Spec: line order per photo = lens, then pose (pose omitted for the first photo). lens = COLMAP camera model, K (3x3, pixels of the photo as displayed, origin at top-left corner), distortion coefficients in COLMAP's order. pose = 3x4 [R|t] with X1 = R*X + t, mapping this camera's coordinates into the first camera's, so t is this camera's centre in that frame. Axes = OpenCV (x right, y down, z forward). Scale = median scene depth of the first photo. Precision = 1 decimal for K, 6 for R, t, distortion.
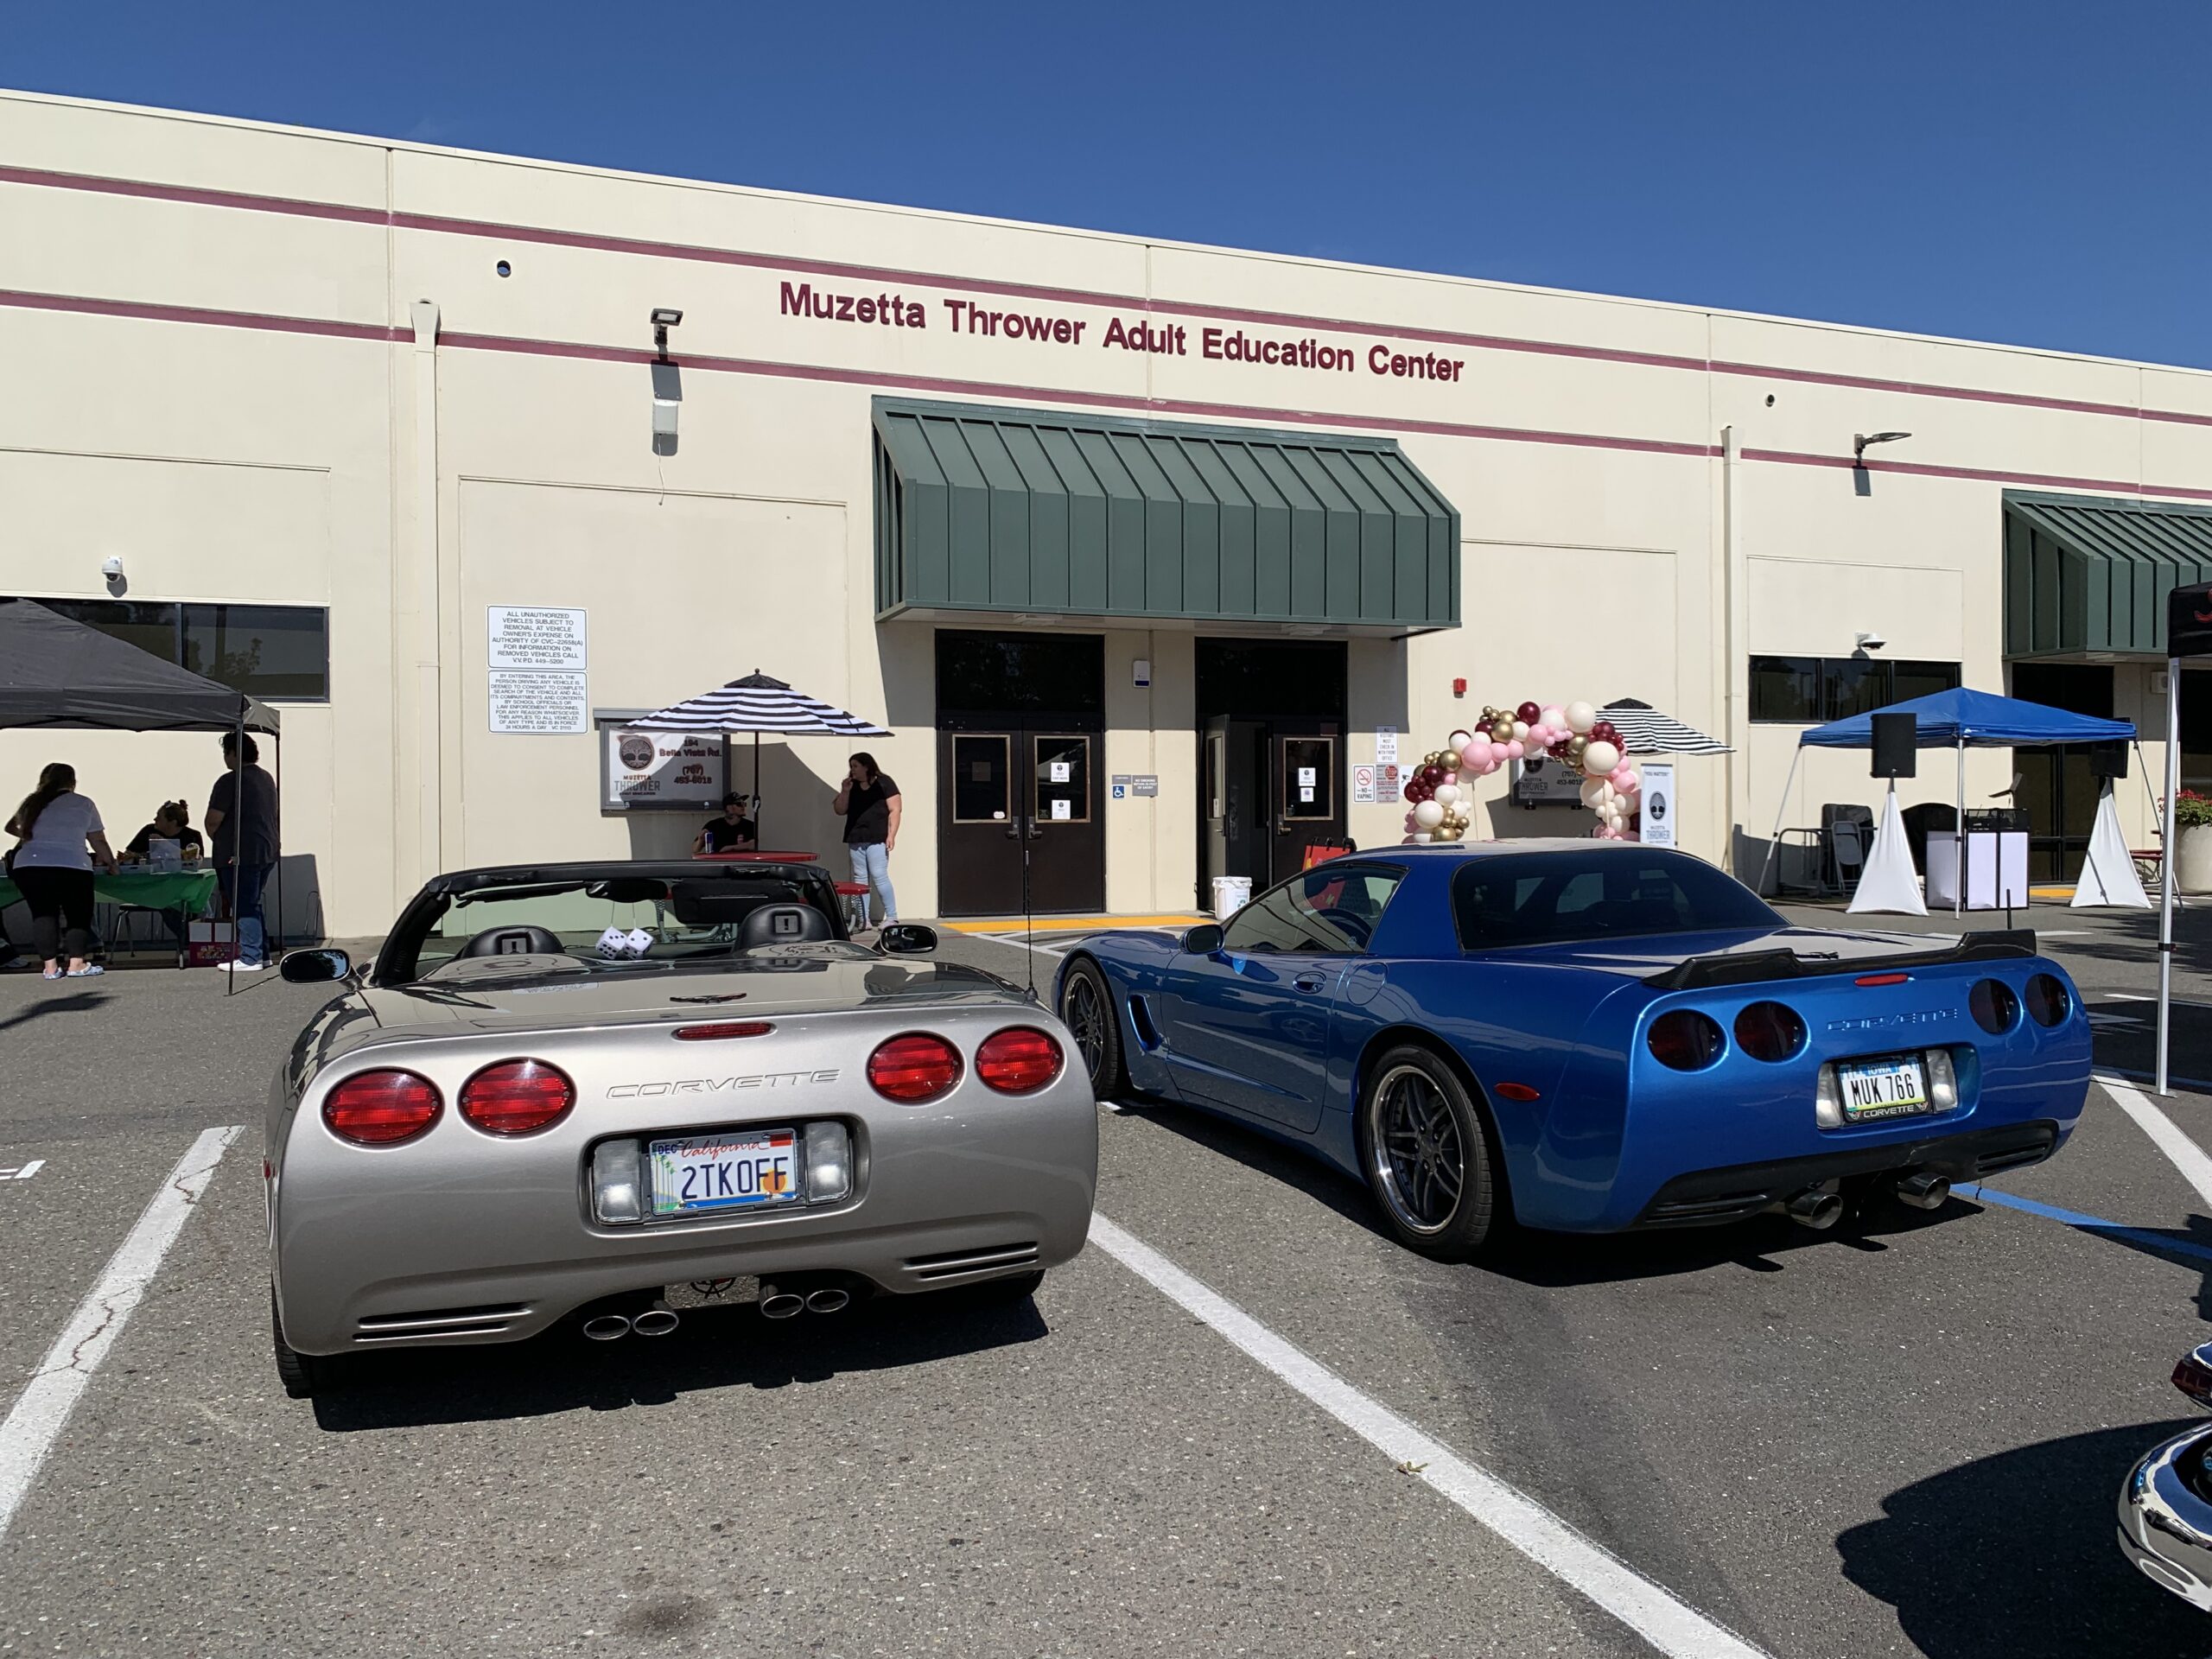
lens RADIAL K [[1717.7, 0, 1106.0], [0, 1717.7, 829.5], [0, 0, 1]] dist [0.012437, 0.000356]
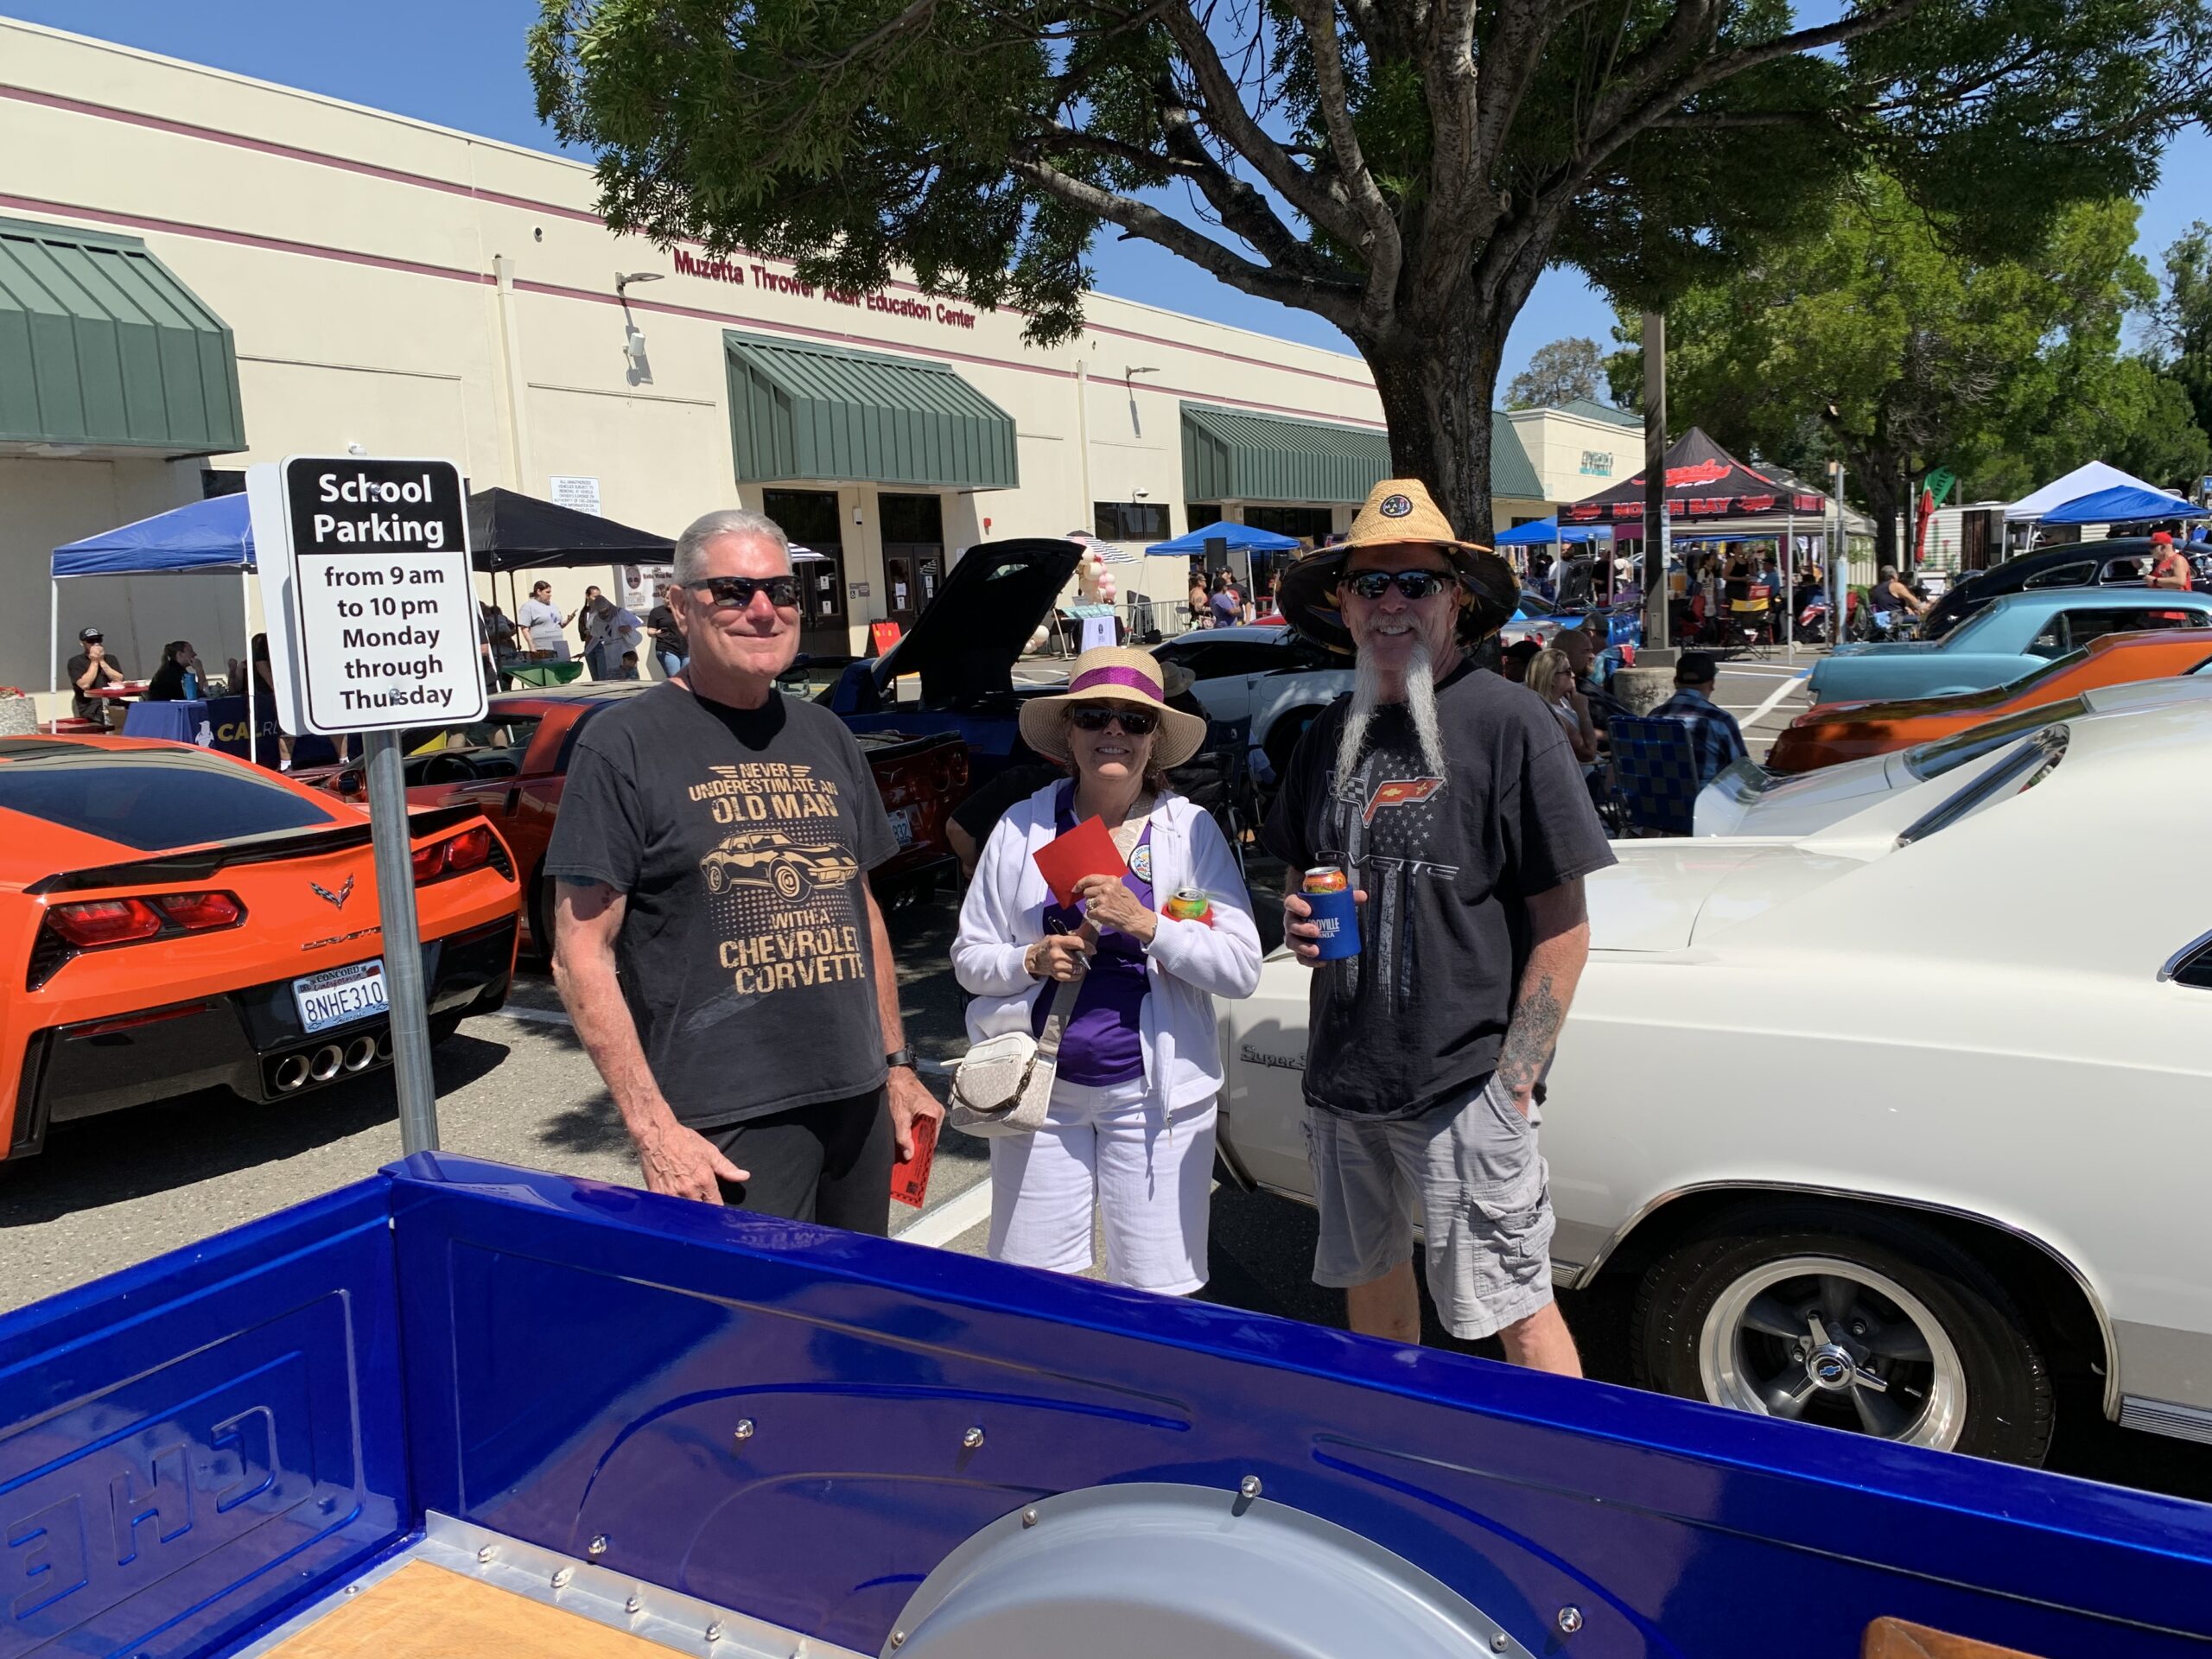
lens RADIAL K [[1695.5, 0, 1106.0], [0, 1695.5, 829.5], [0, 0, 1]] dist [-0.011658, 0.002560]
pose [[0.768528, -0.128383, 0.626804, -0.758667], [0.064286, 0.990199, 0.123992, 0.012632], [-0.636579, -0.054997, 0.769248, -0.316283]]
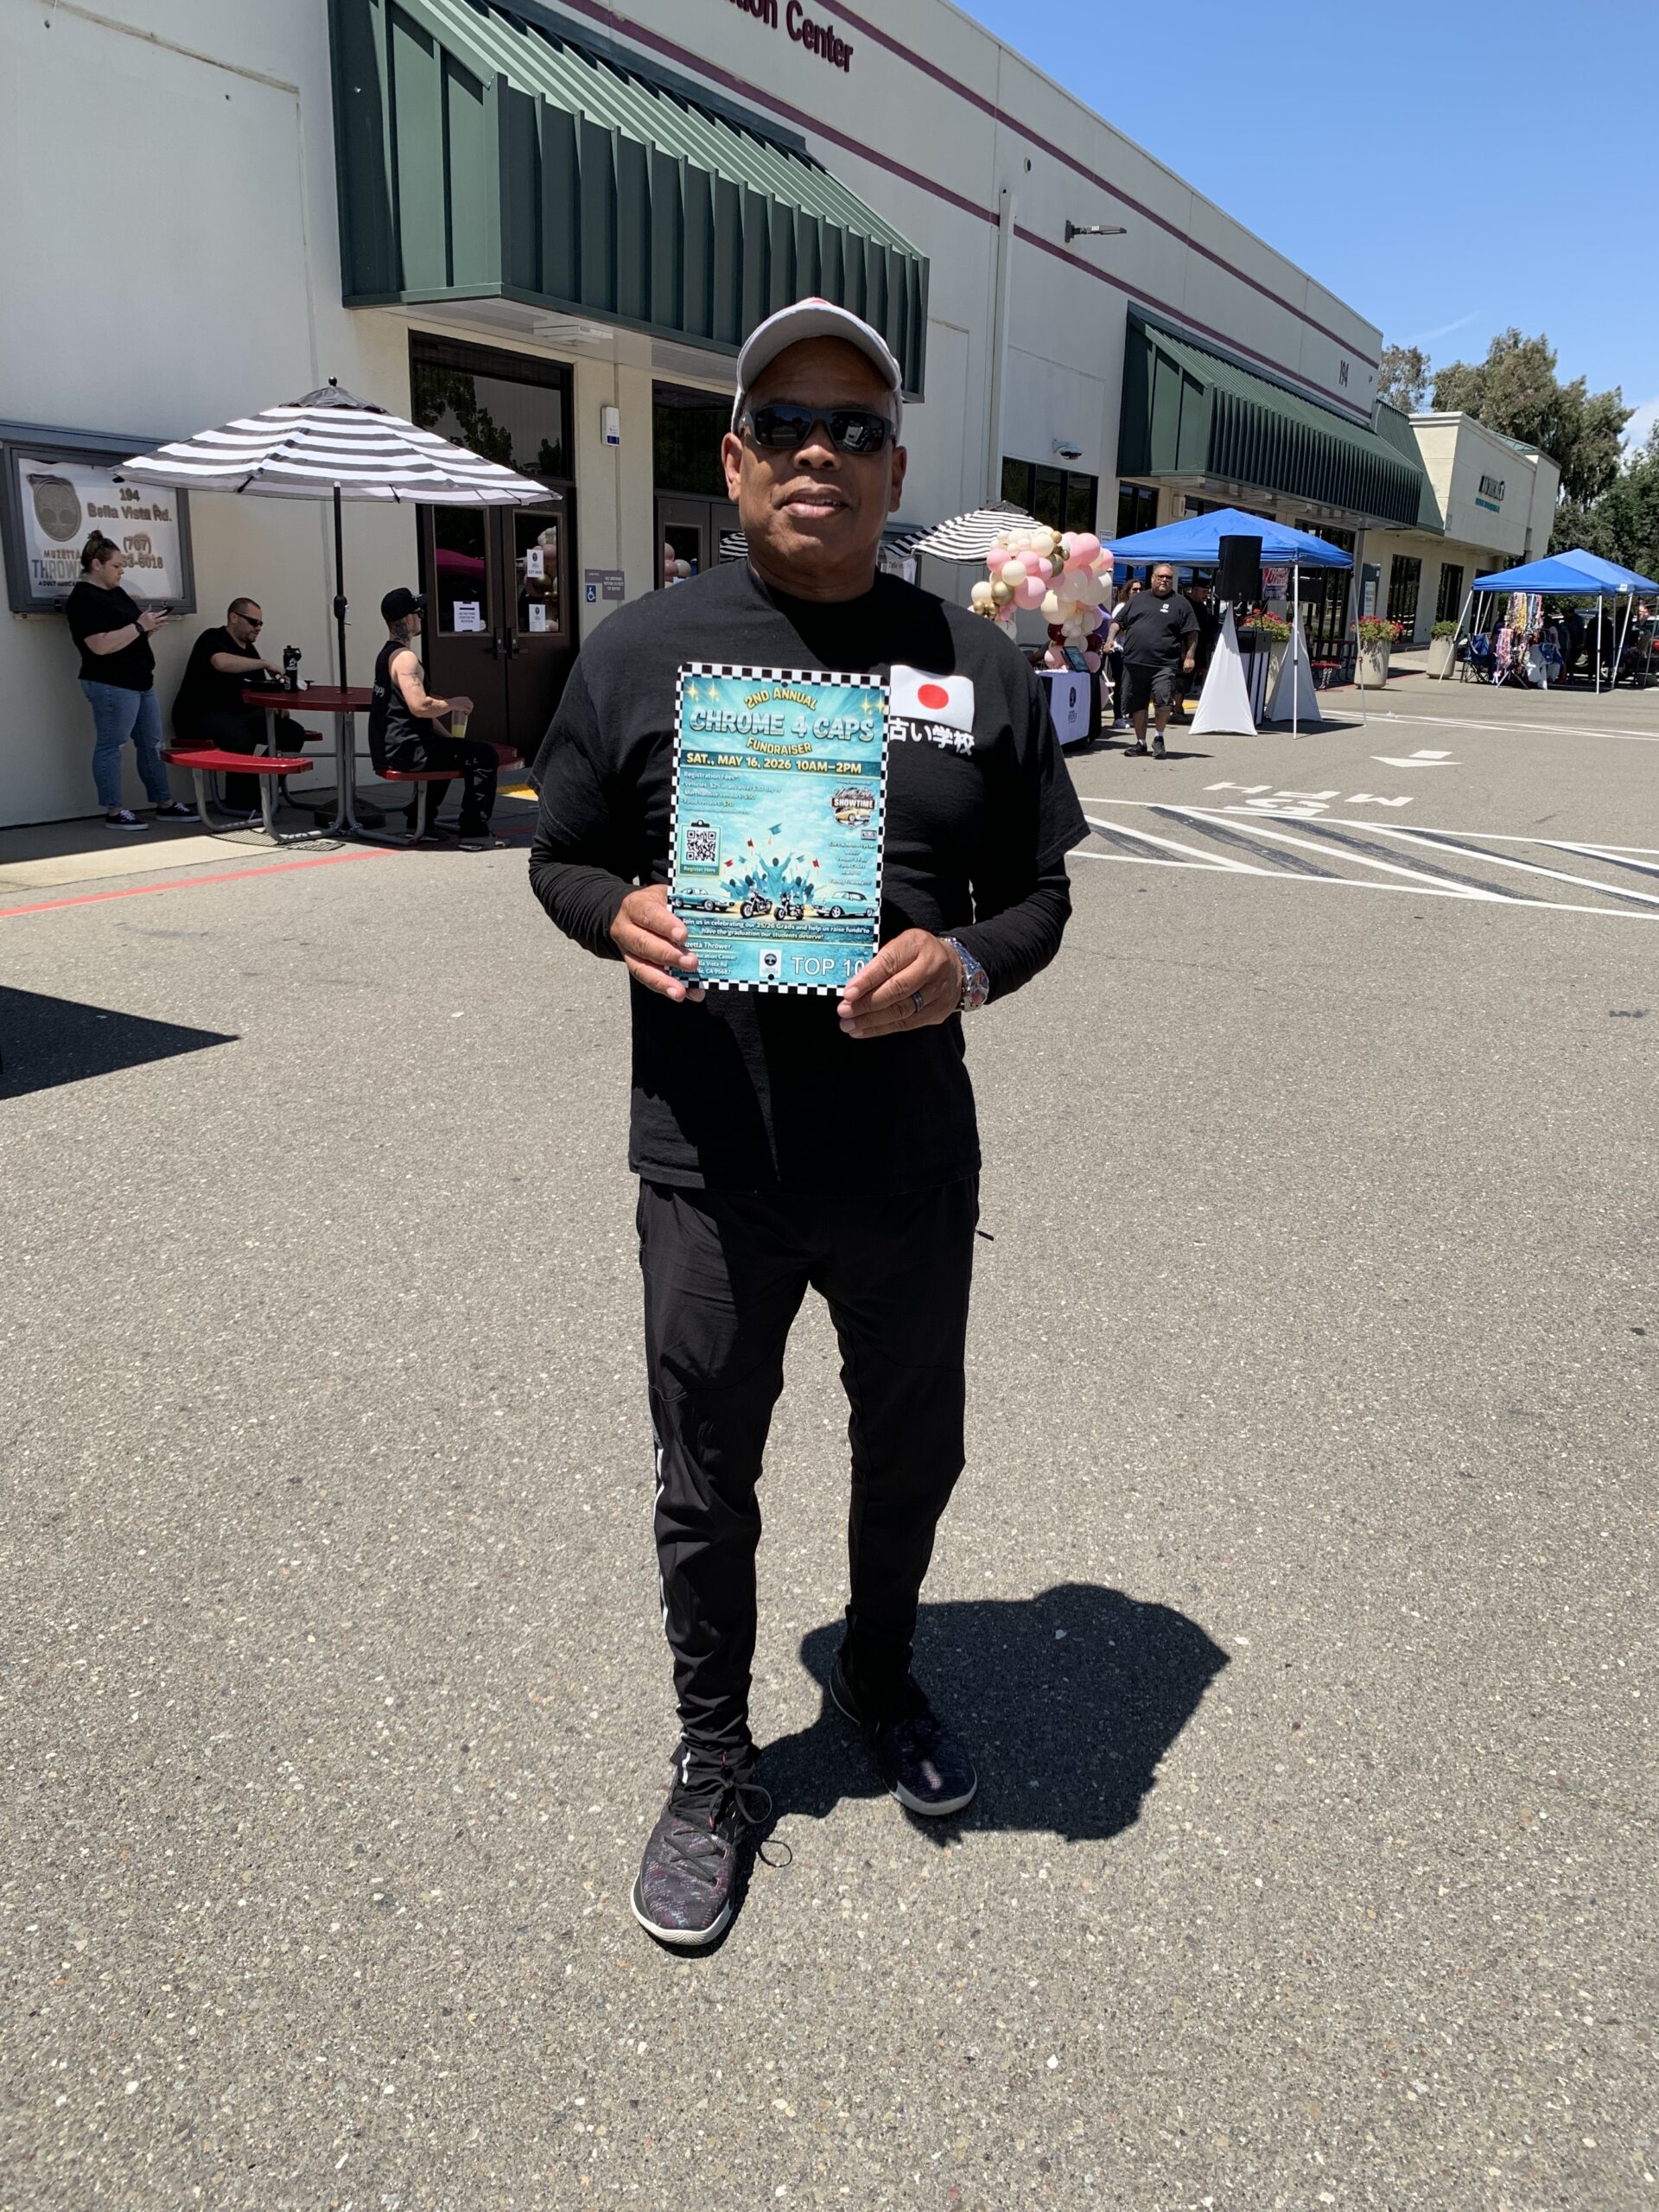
lens RADIAL K [[1713.2, 0, 787.1], [0, 1713.2, 1110.0], [0, 0, 1]] dist [-0.024599, -0.000161]
pose [[0.768613, -0.164228, 0.618274, -0.396023], [-0.010481, 0.963123, 0.268857, -0.006051], [-0.639628, -0.213127, 0.738548, 0.334843]]
